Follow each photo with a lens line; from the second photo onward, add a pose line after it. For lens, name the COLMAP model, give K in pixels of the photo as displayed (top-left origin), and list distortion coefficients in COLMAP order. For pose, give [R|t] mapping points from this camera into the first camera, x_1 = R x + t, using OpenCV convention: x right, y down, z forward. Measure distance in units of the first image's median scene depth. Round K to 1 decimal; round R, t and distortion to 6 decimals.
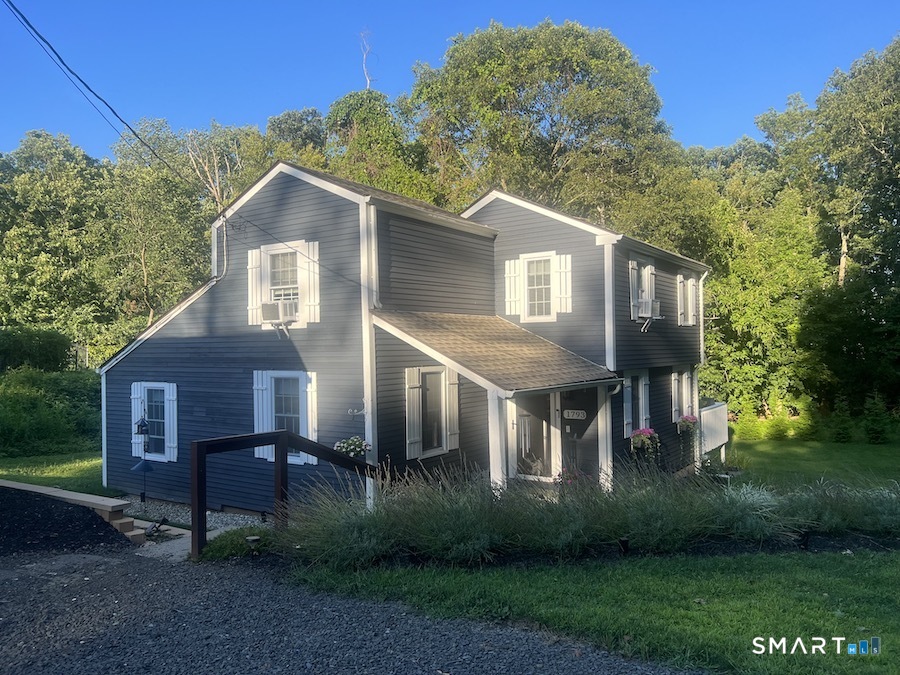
lens RADIAL K [[683.5, 0, 456.5], [0, 683.5, 335.6], [0, 0, 1]] dist [0.001526, -0.006572]
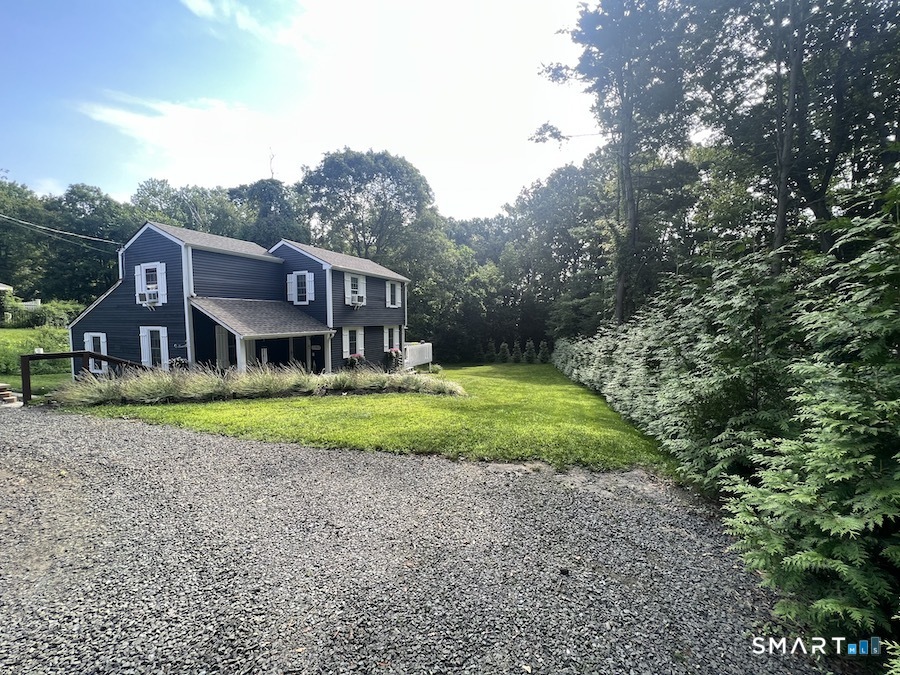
lens RADIAL K [[363.8, 0, 445.9], [0, 363.8, 335.3], [0, 0, 1]] dist [-0.000552, -0.000027]
pose [[0.983816, 0.000484, 0.179182, 0.365203], [-0.011955, 0.997945, 0.062944, -0.000979], [-0.178783, -0.064067, 0.981800, -0.193037]]
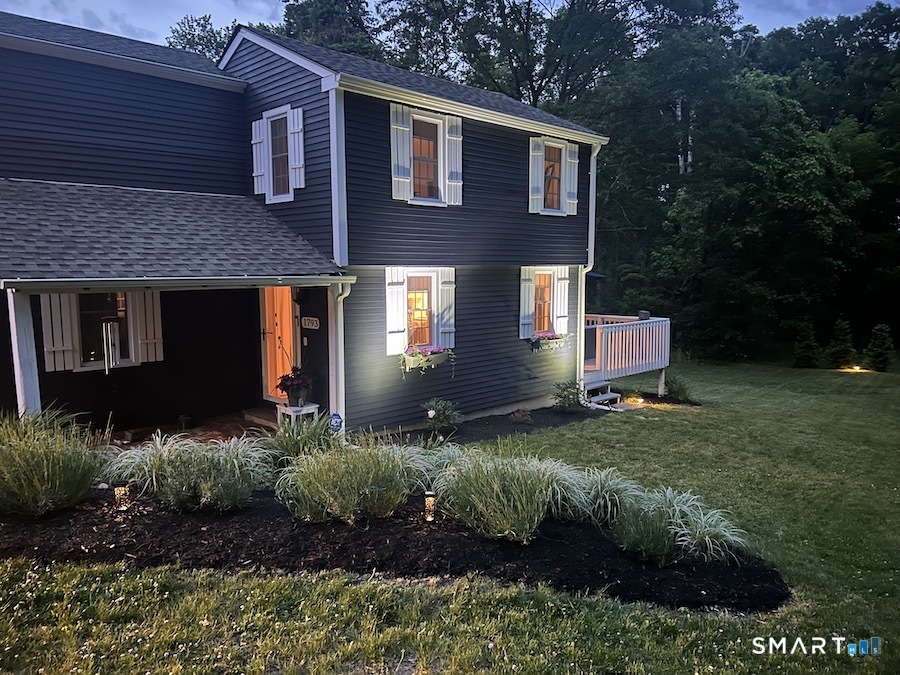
lens RADIAL K [[683.5, 0, 454.0], [0, 683.5, 339.3], [0, 0, 1]] dist [0.001526, -0.006572]
pose [[0.979519, 0.036560, -0.198007, 0.478492], [-0.011206, 0.991752, 0.127683, 0.033281], [0.201042, -0.122849, 0.971849, 0.280080]]
